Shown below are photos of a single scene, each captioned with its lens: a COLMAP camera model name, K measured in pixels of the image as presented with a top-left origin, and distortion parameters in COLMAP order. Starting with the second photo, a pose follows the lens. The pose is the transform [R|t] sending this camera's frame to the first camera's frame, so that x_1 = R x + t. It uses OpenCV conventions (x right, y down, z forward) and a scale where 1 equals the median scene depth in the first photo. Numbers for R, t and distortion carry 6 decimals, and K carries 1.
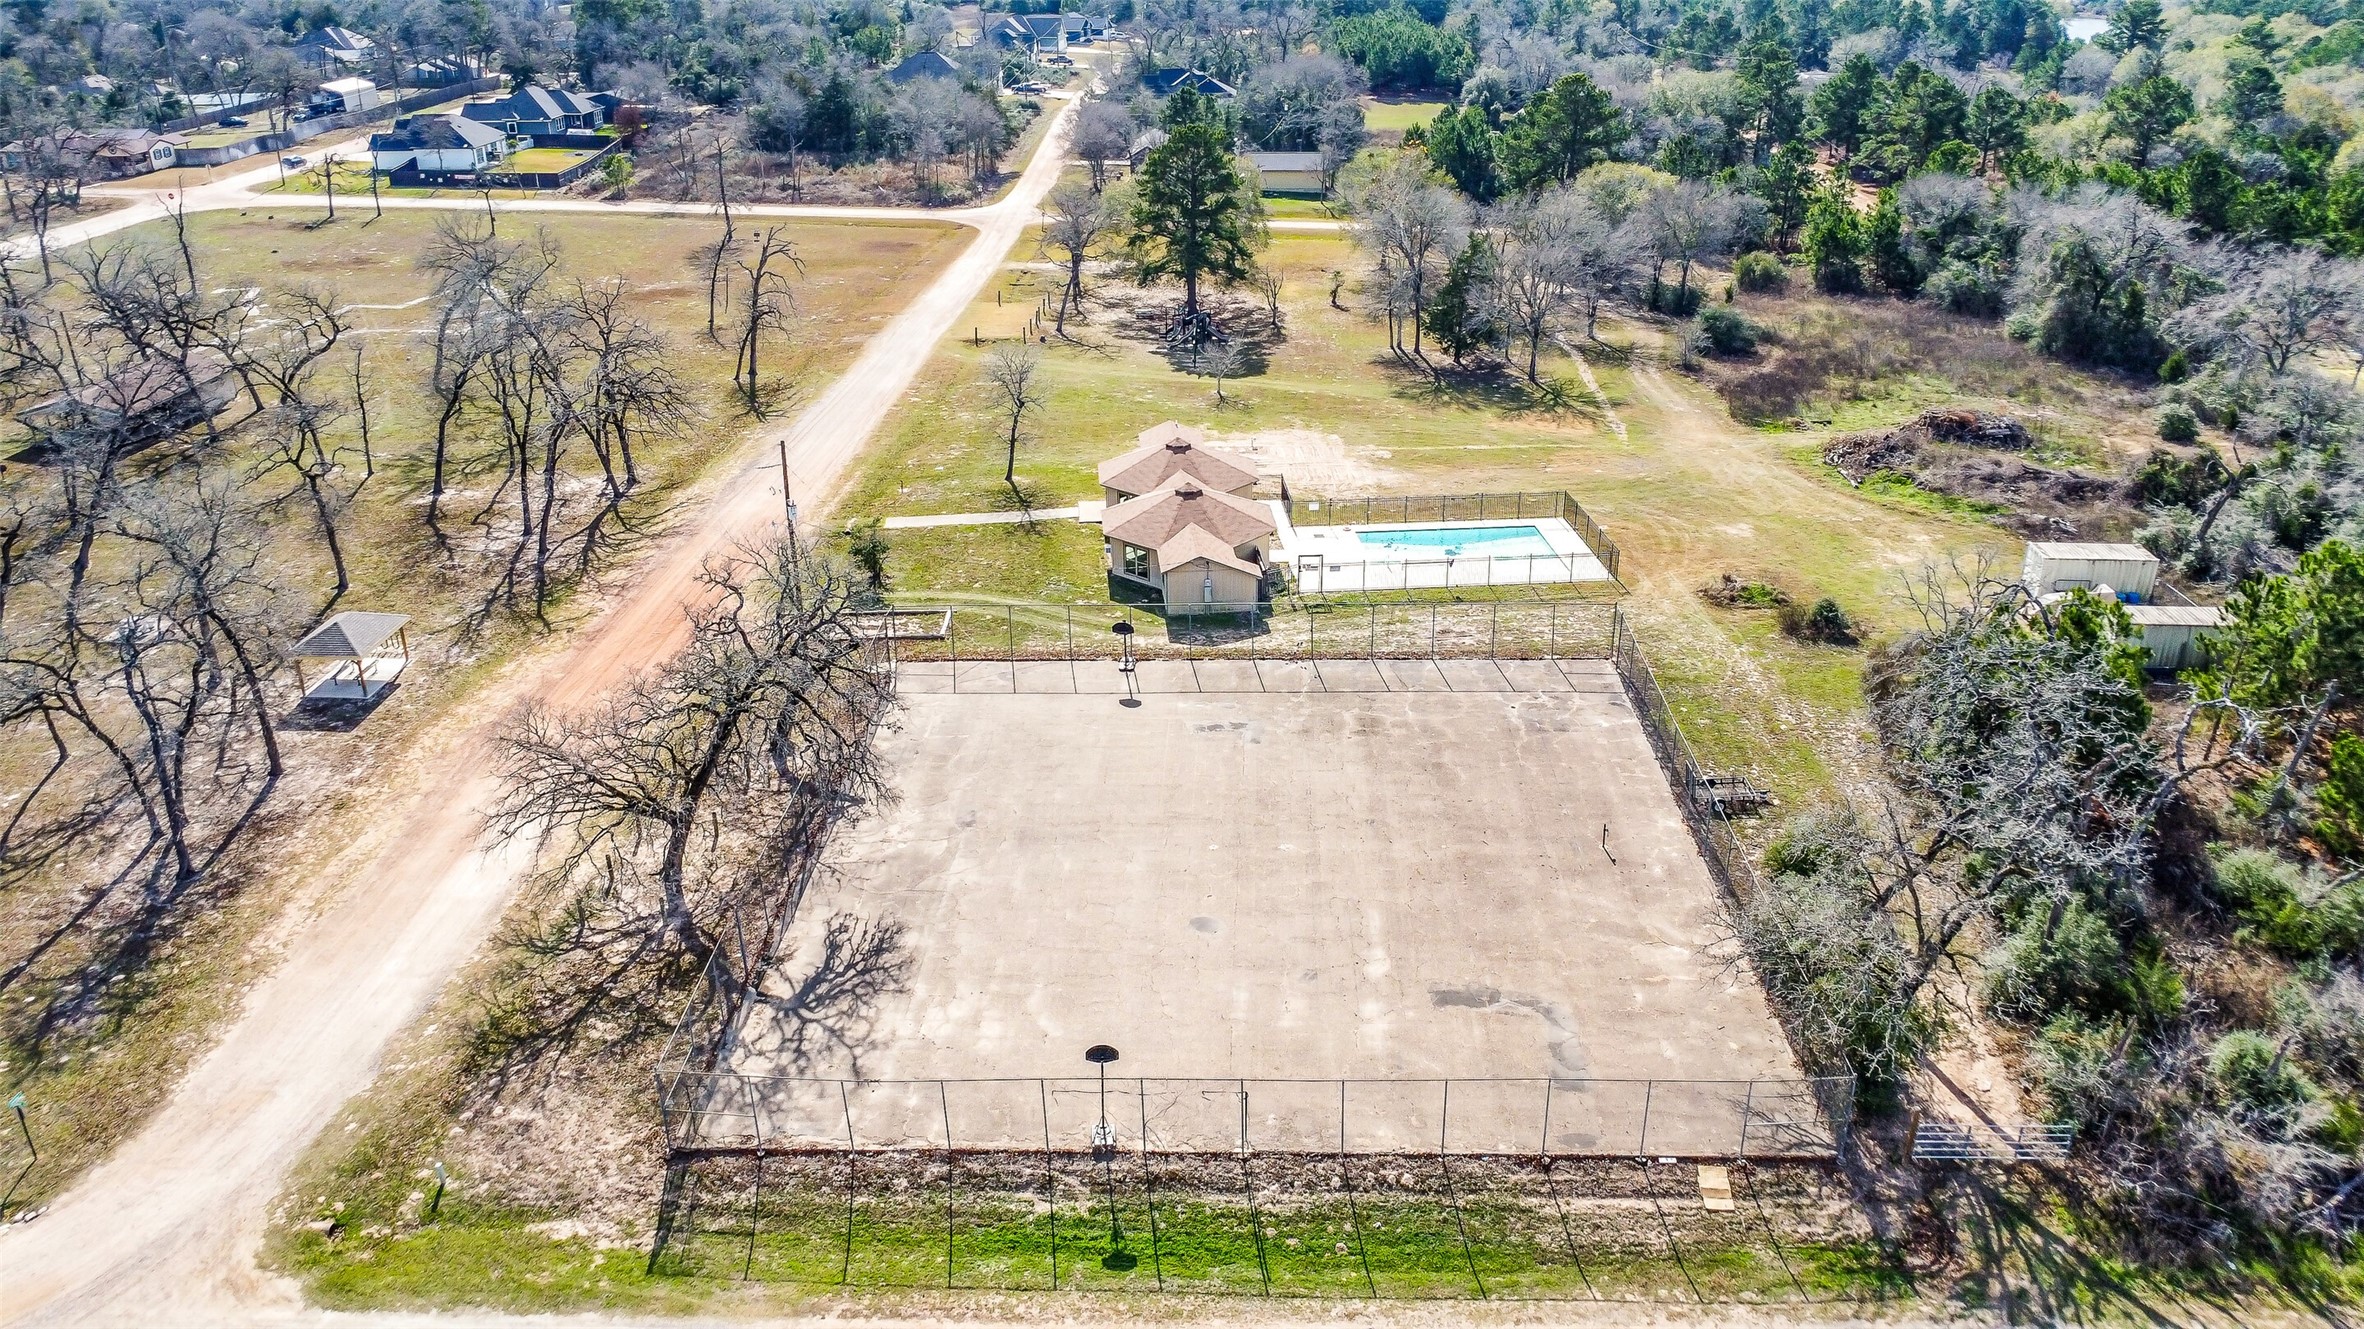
lens RADIAL K [[1684.1, 0, 1182.0], [0, 1684.1, 664.5], [0, 0, 1]] dist [-0.027021, -0.008284]
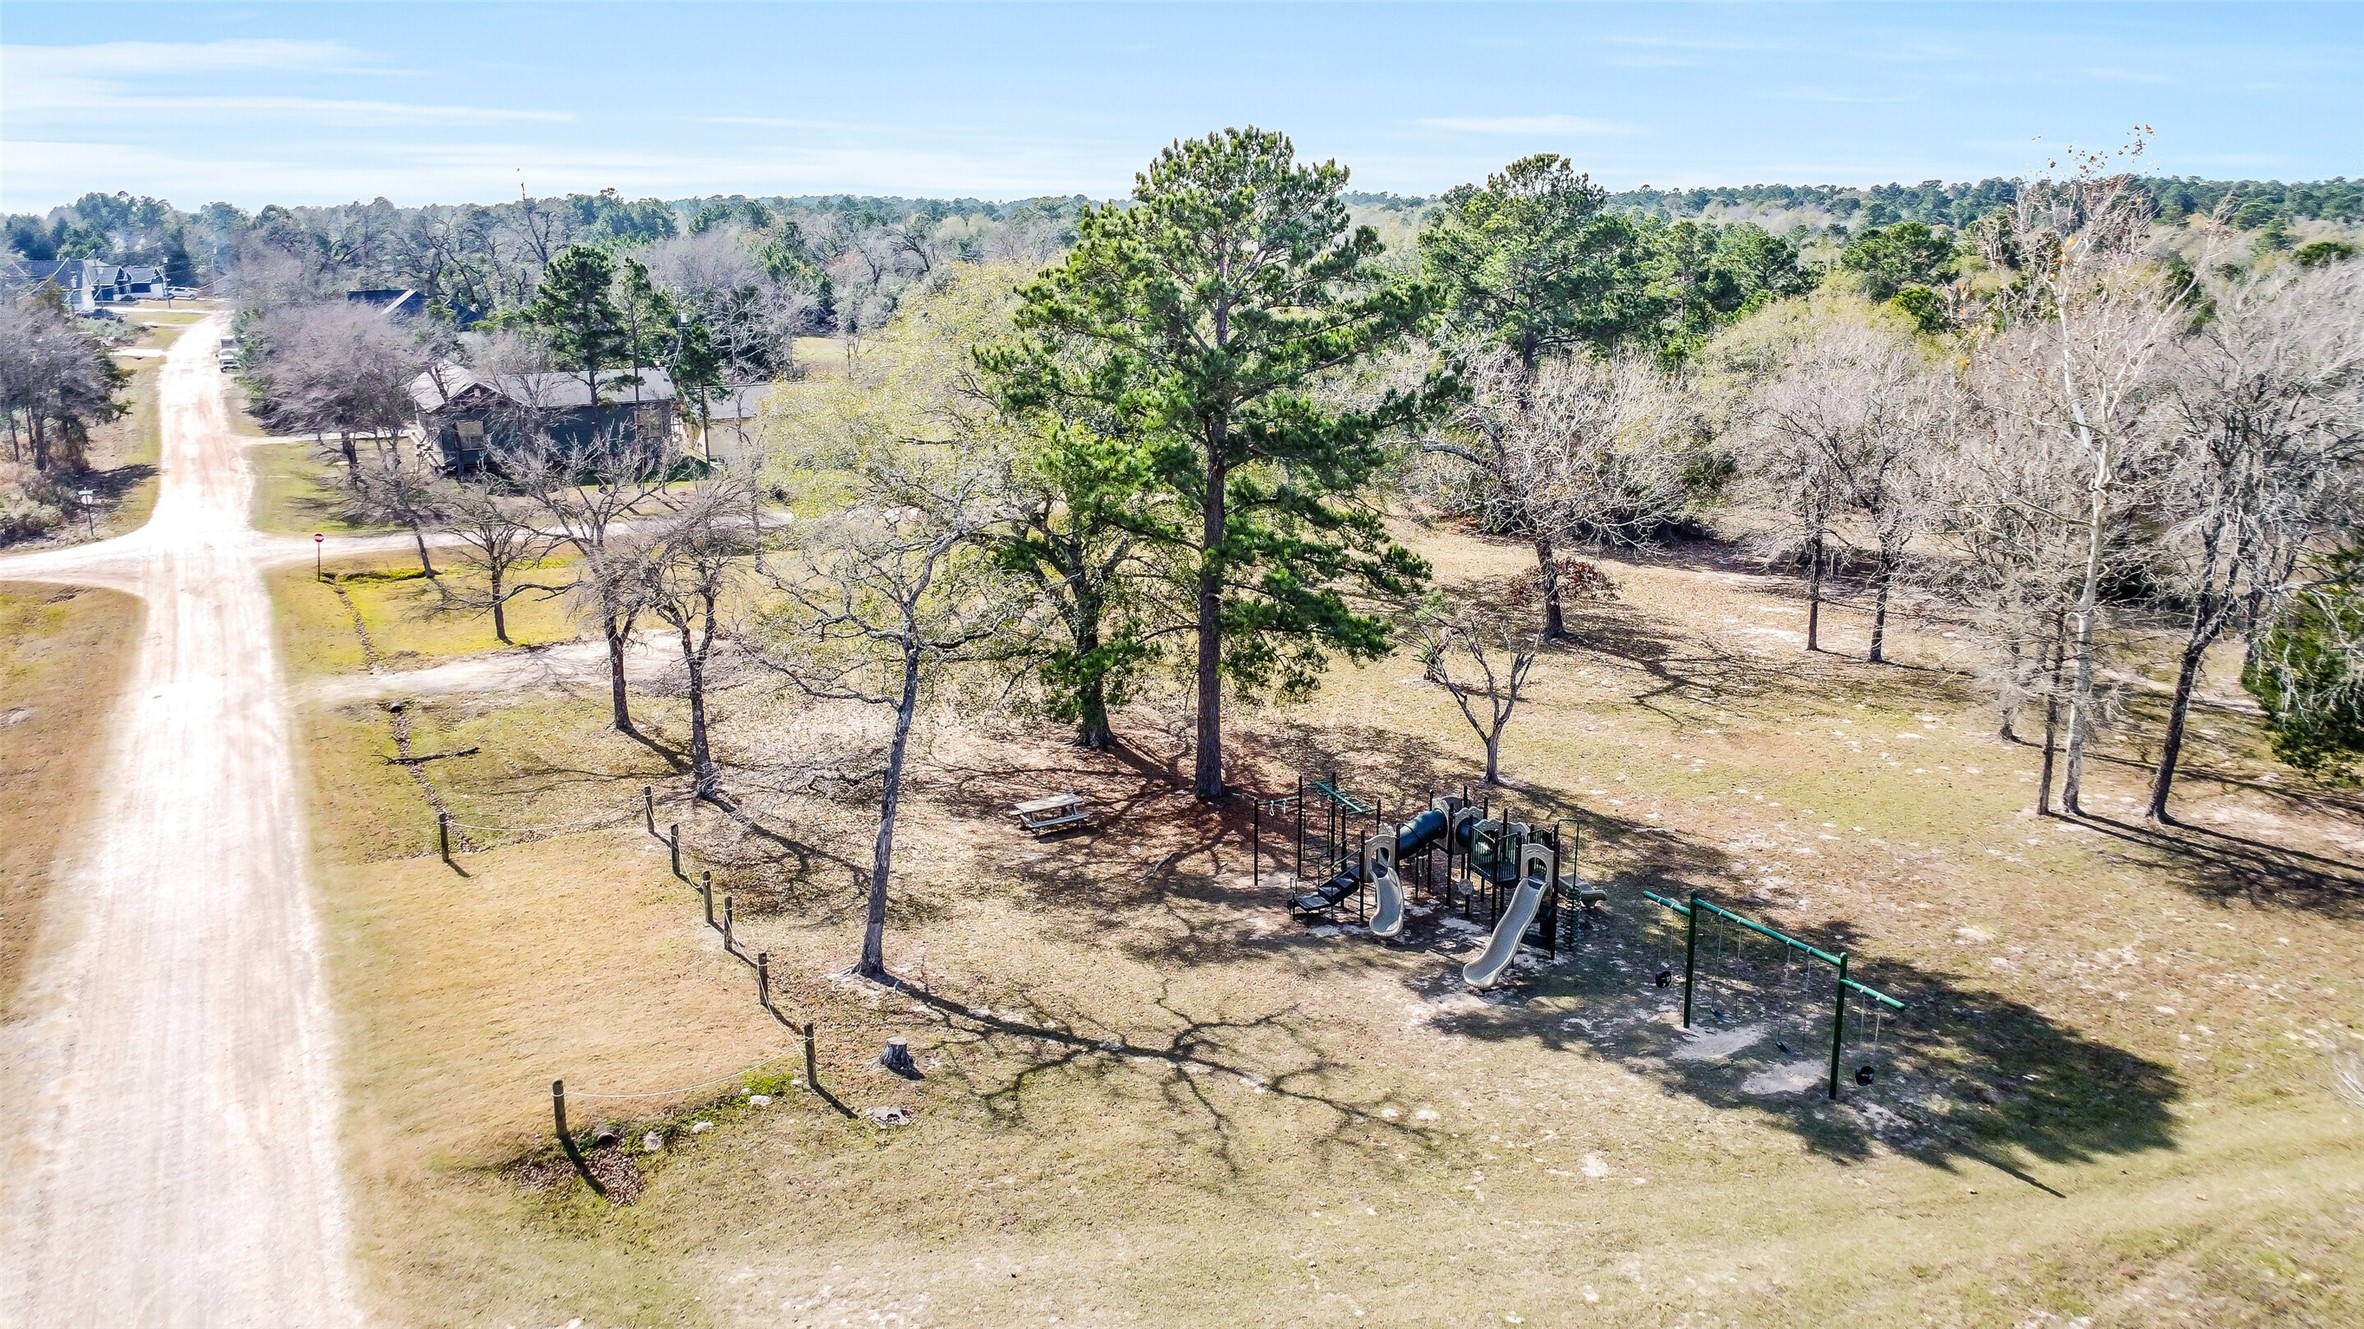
lens RADIAL K [[1711.4, 0, 1182.0], [0, 1711.4, 664.5], [0, 0, 1]] dist [-0.038739, 0.000522]
pose [[0.849846, -0.128380, 0.511156, -0.160199], [0.218410, 0.968464, -0.119891, -0.217557], [-0.479645, 0.213531, 0.851085, 0.837614]]
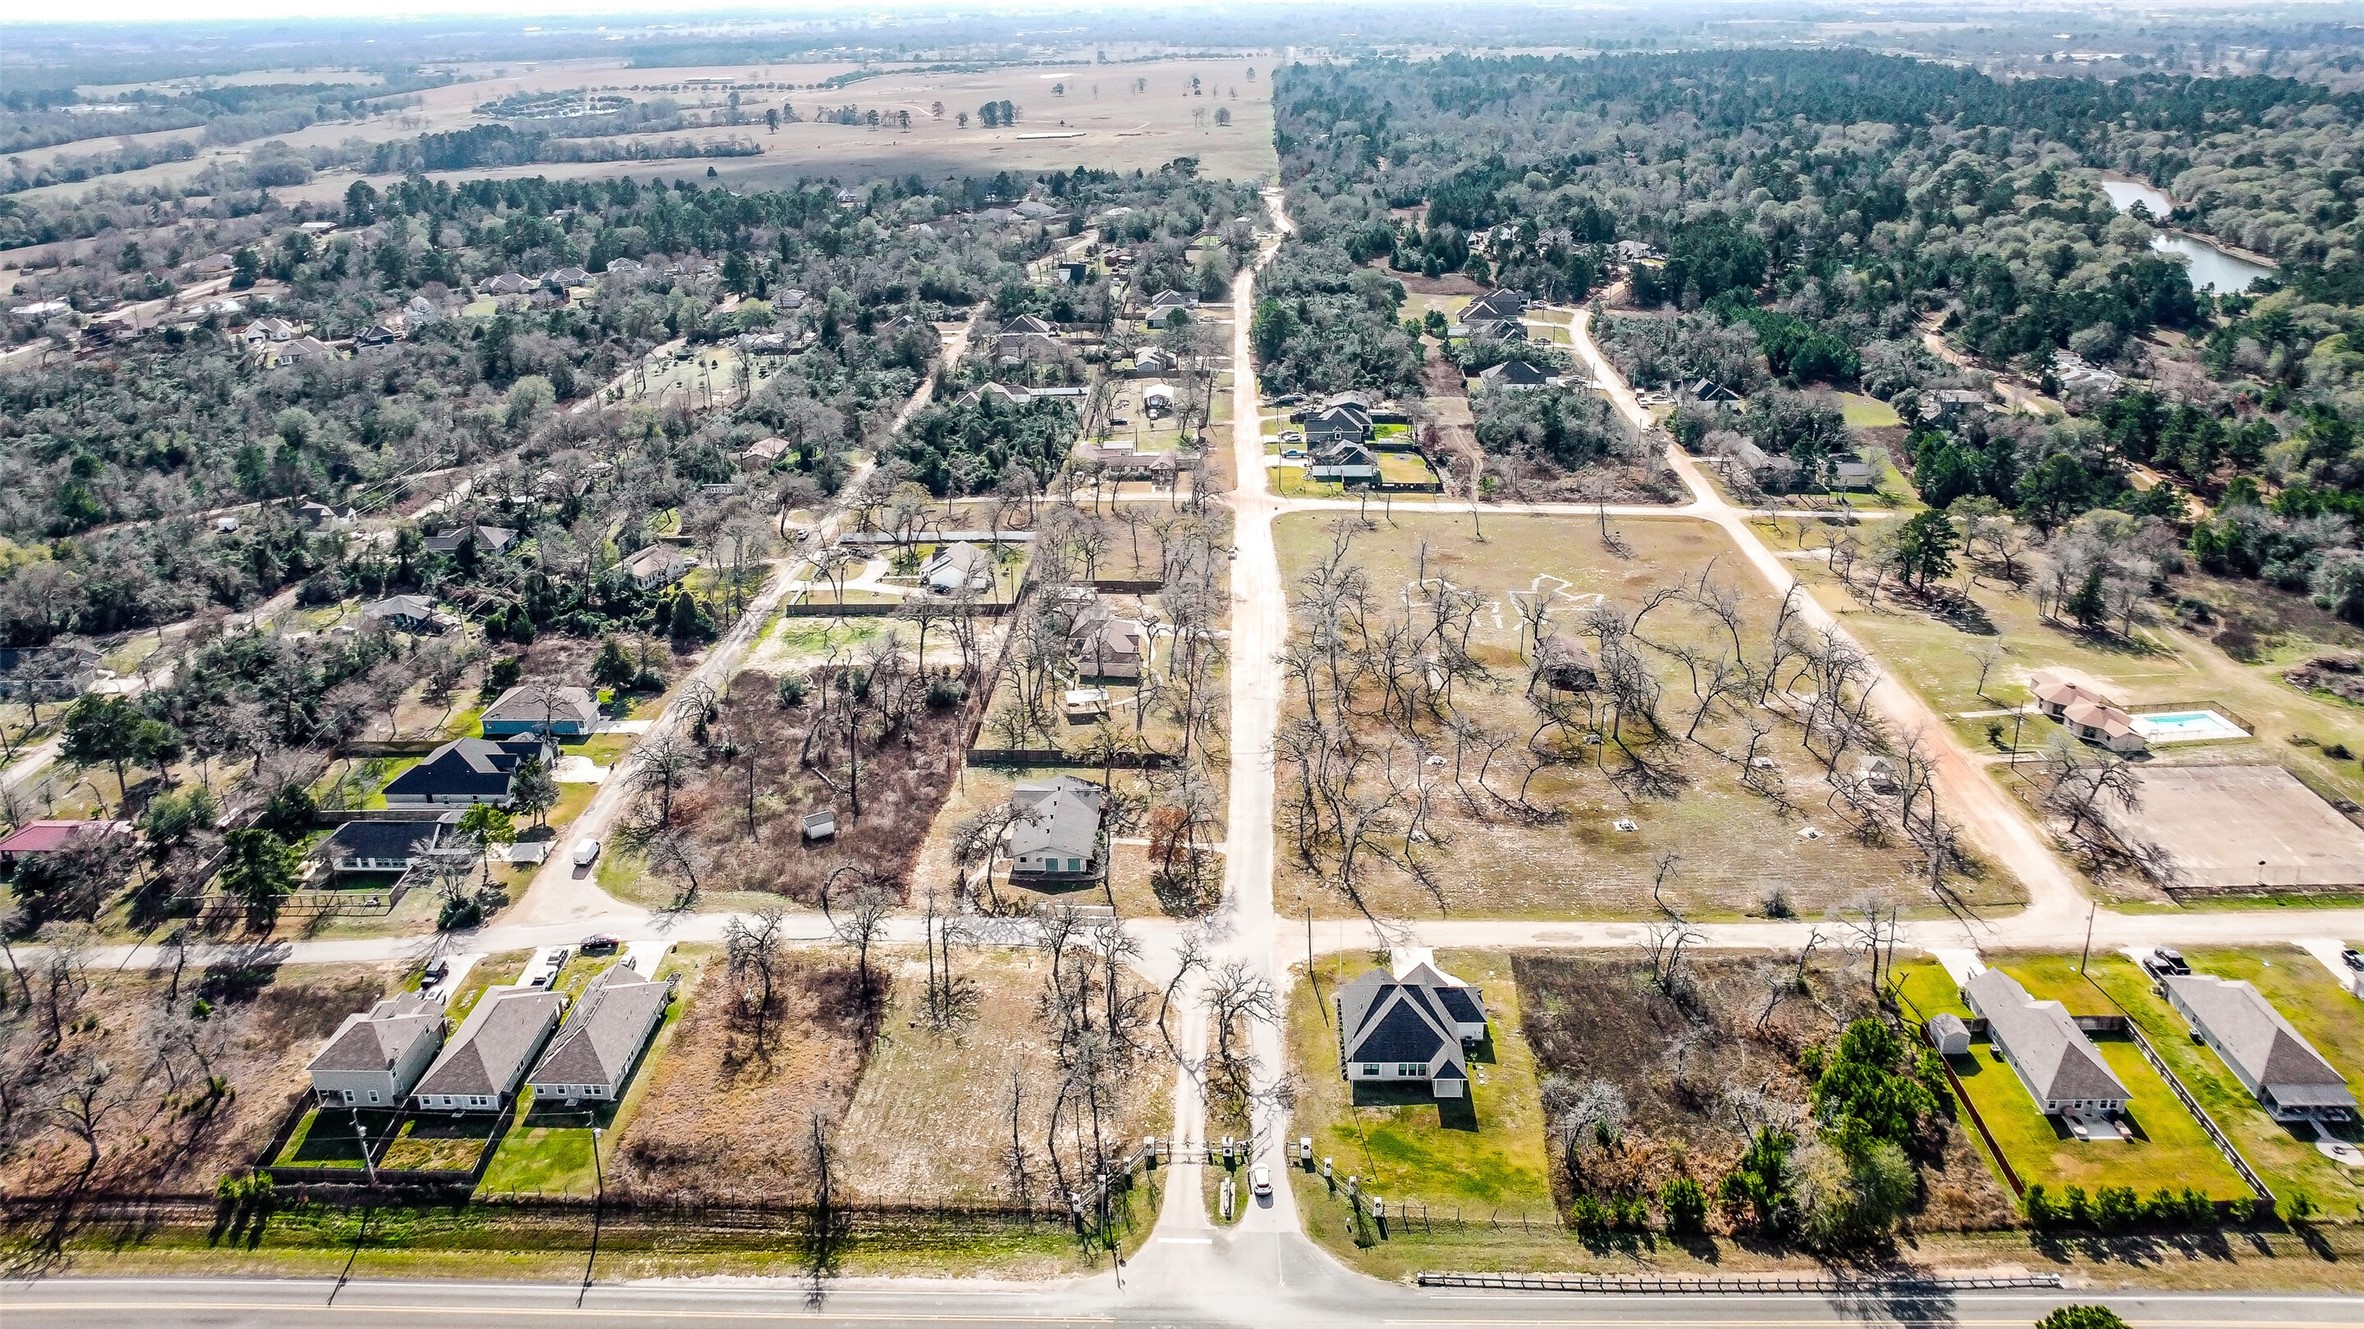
lens RADIAL K [[1684.1, 0, 1182.0], [0, 1684.1, 664.5], [0, 0, 1]] dist [-0.027021, -0.008284]
pose [[0.999912, -0.012196, 0.005303, -1.026796], [0.012400, 0.999108, -0.040362, -0.052206], [-0.004806, 0.040424, 0.999171, -1.187813]]
